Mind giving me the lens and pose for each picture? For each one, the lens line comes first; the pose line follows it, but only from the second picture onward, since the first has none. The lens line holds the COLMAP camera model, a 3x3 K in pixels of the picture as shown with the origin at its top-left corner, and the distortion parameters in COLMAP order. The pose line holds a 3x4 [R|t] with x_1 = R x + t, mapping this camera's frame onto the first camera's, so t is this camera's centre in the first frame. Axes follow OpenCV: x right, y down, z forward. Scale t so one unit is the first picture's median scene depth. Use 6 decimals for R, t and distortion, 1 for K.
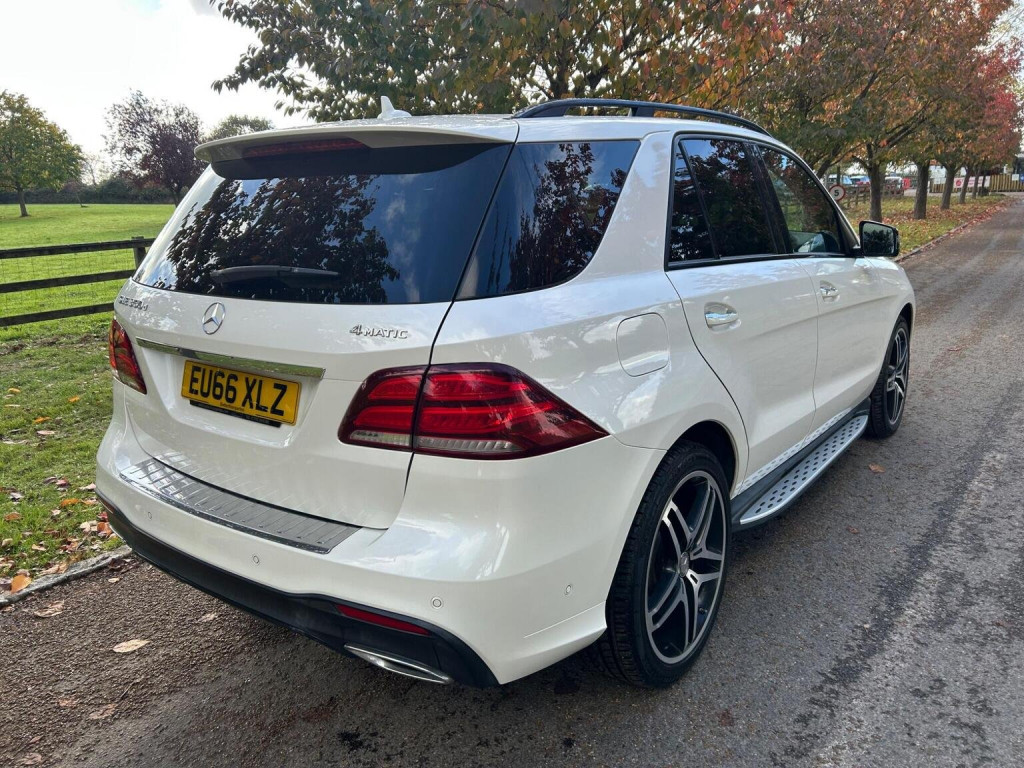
lens RADIAL K [[726.2, 0, 510.2], [0, 726.2, 379.4], [0, 0, 1]] dist [0.055900, -0.055602]
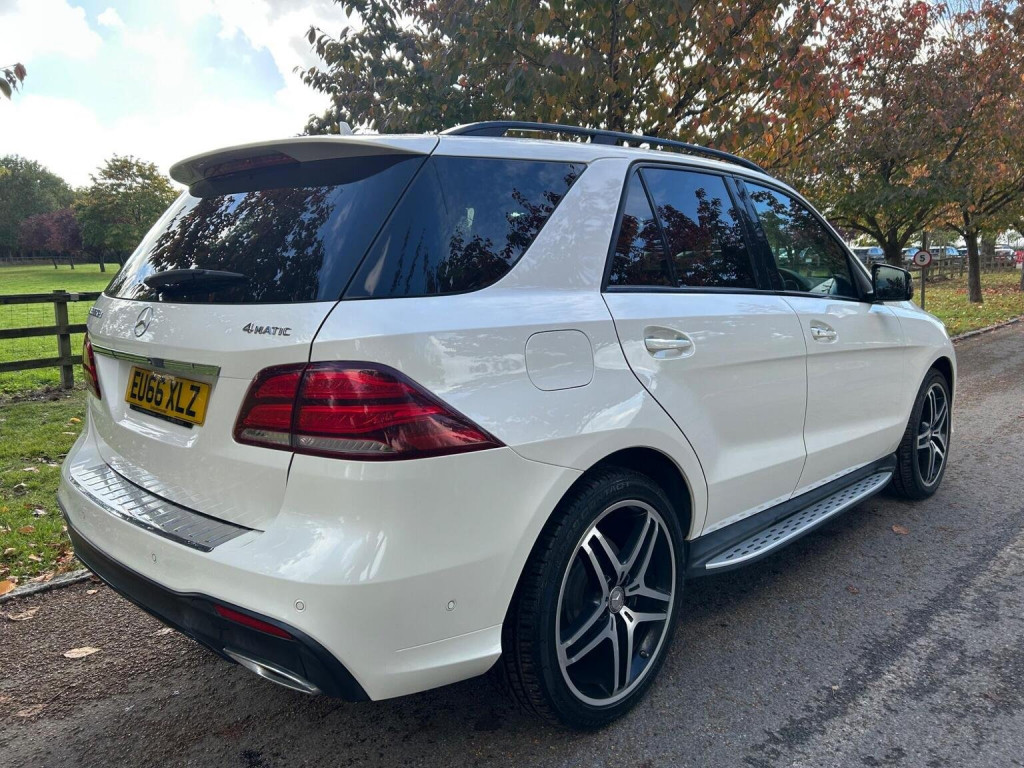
lens RADIAL K [[728.1, 0, 519.2], [0, 728.1, 382.8], [0, 0, 1]] dist [0.057346, -0.057641]
pose [[0.994057, 0.033652, -0.103527, 0.190825], [-0.041922, 0.996011, -0.078772, 0.050899], [0.100463, 0.082644, 0.991502, 0.022925]]
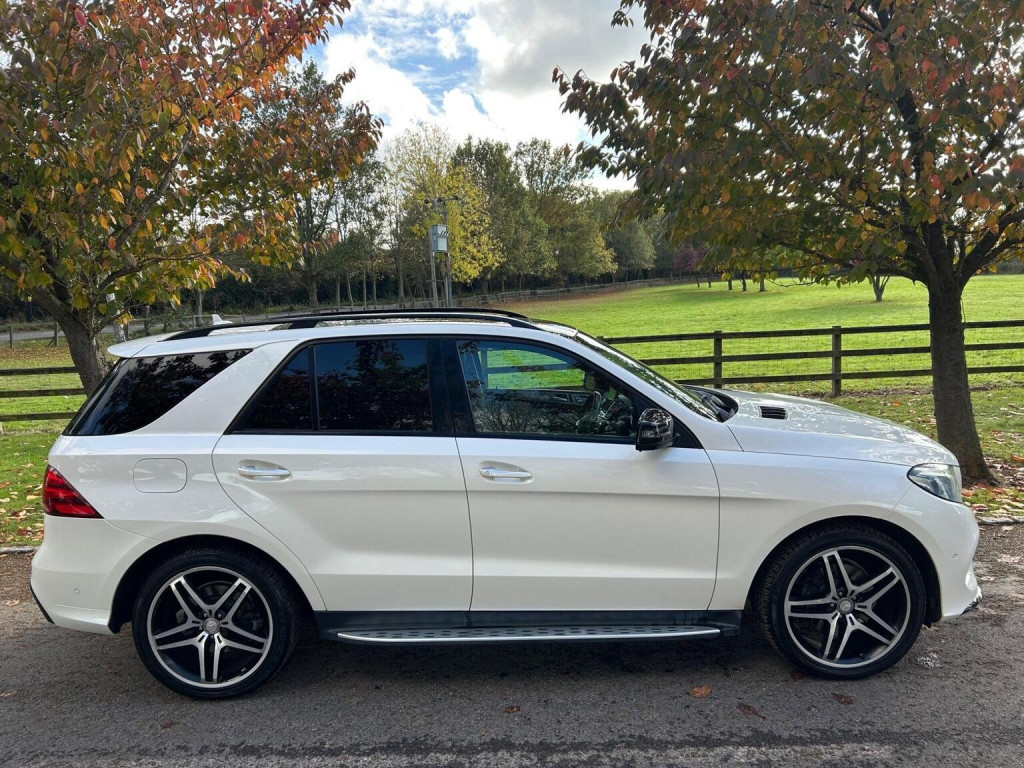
lens RADIAL K [[729.0, 0, 518.2], [0, 729.0, 380.6], [0, 0, 1]] dist [0.054999, -0.054683]
pose [[0.636308, 0.093594, -0.765736, 1.695285], [-0.168077, 0.985587, -0.019203, -0.317149], [0.752902, 0.140922, 0.642868, 0.395651]]
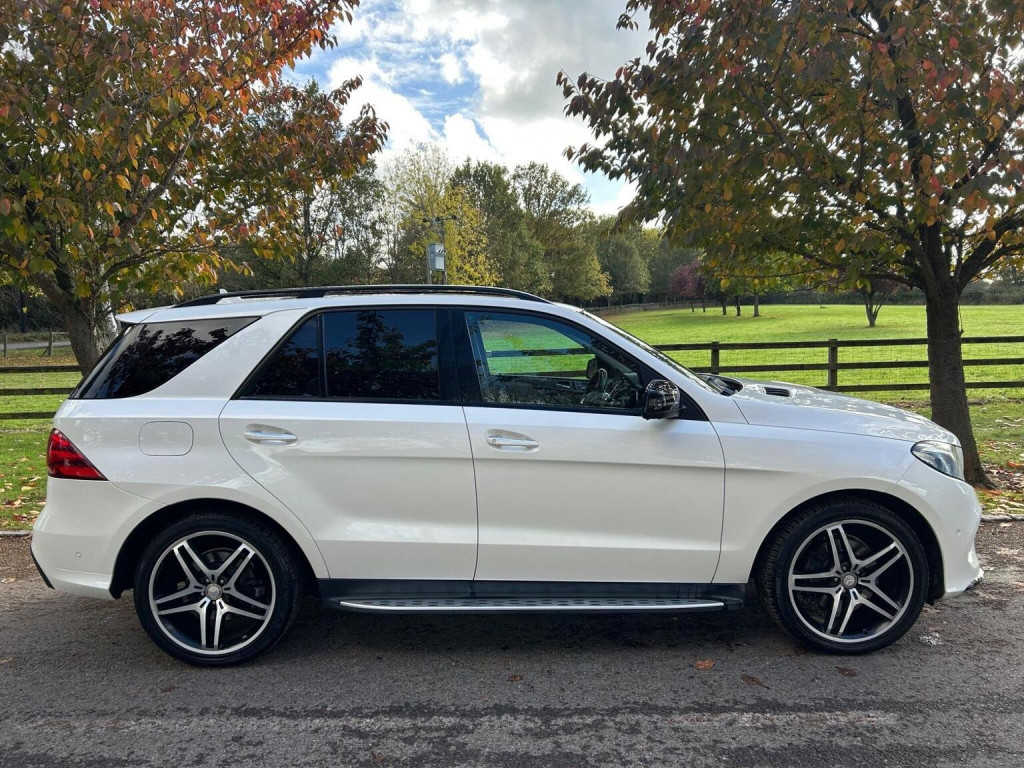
lens RADIAL K [[728.1, 0, 519.2], [0, 728.1, 382.8], [0, 0, 1]] dist [0.057346, -0.057641]
pose [[0.641546, 0.084904, -0.762372, 1.691979], [-0.183489, 0.981989, -0.045047, -0.211926], [0.744816, 0.168787, 0.645570, 0.388372]]
